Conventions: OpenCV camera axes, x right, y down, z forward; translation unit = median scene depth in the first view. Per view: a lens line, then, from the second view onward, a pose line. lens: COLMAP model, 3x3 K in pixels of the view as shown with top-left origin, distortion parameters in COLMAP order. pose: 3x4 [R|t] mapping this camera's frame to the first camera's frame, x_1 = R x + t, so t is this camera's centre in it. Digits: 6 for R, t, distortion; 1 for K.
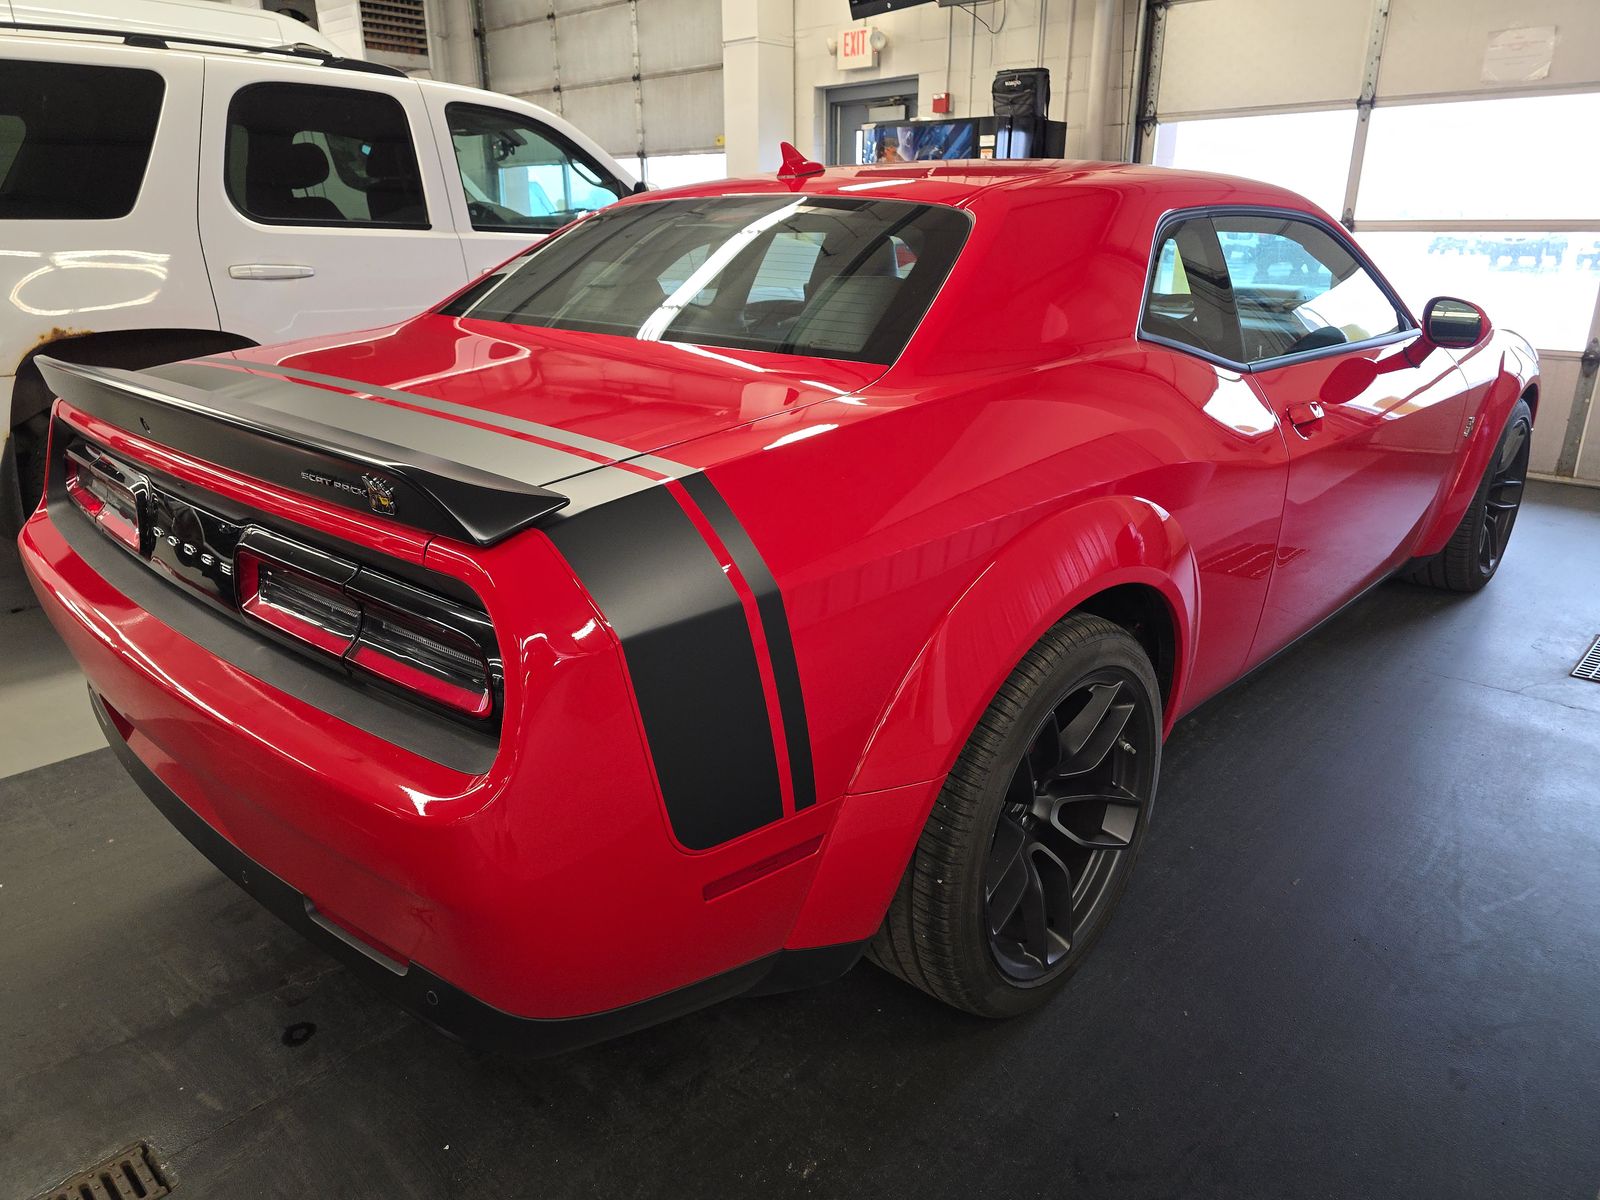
lens RADIAL K [[1080.4, 0, 800.0], [0, 1080.4, 600.0], [0, 0, 1]] dist [-0.003514, 0.000457]
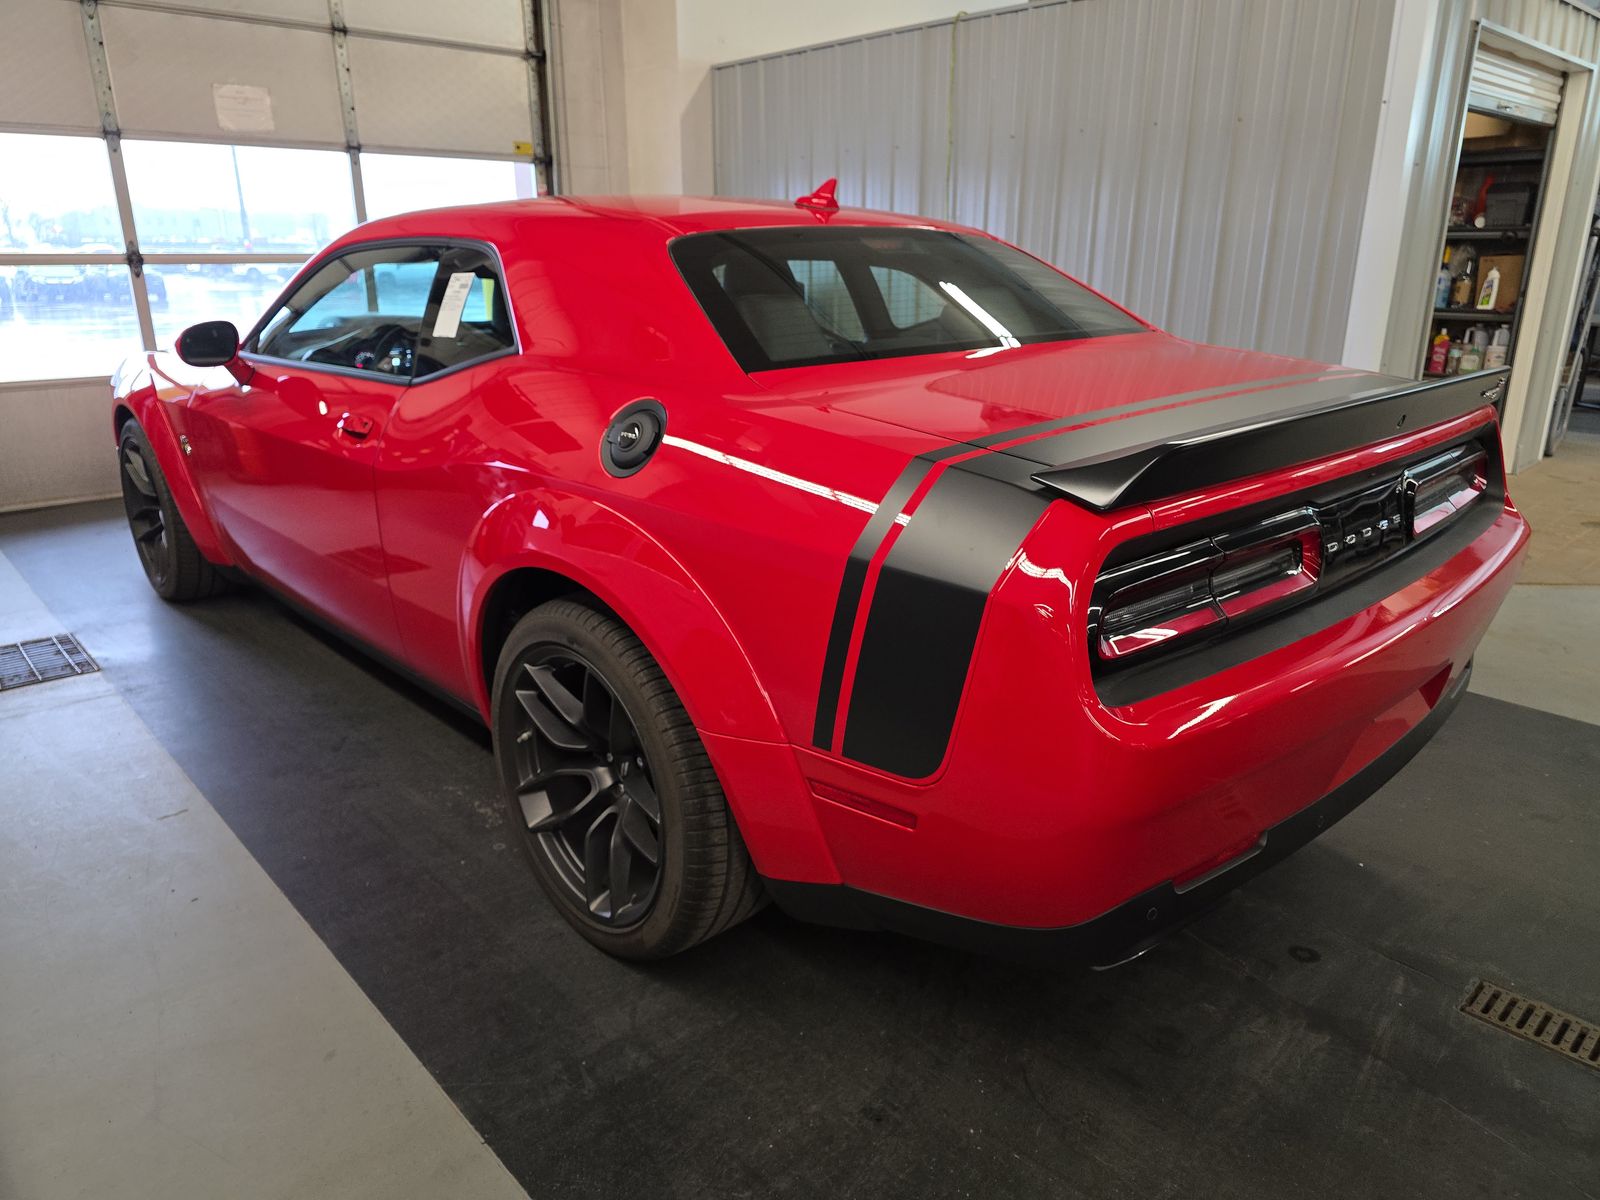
lens RADIAL K [[1080.4, 0, 800.0], [0, 1080.4, 600.0], [0, 0, 1]] dist [-0.003514, 0.000457]
pose [[0.066073, -0.301887, 0.951051, -0.645483], [0.332236, 0.905404, 0.264316, -0.181024], [-0.940879, 0.298509, 0.160121, 0.530854]]
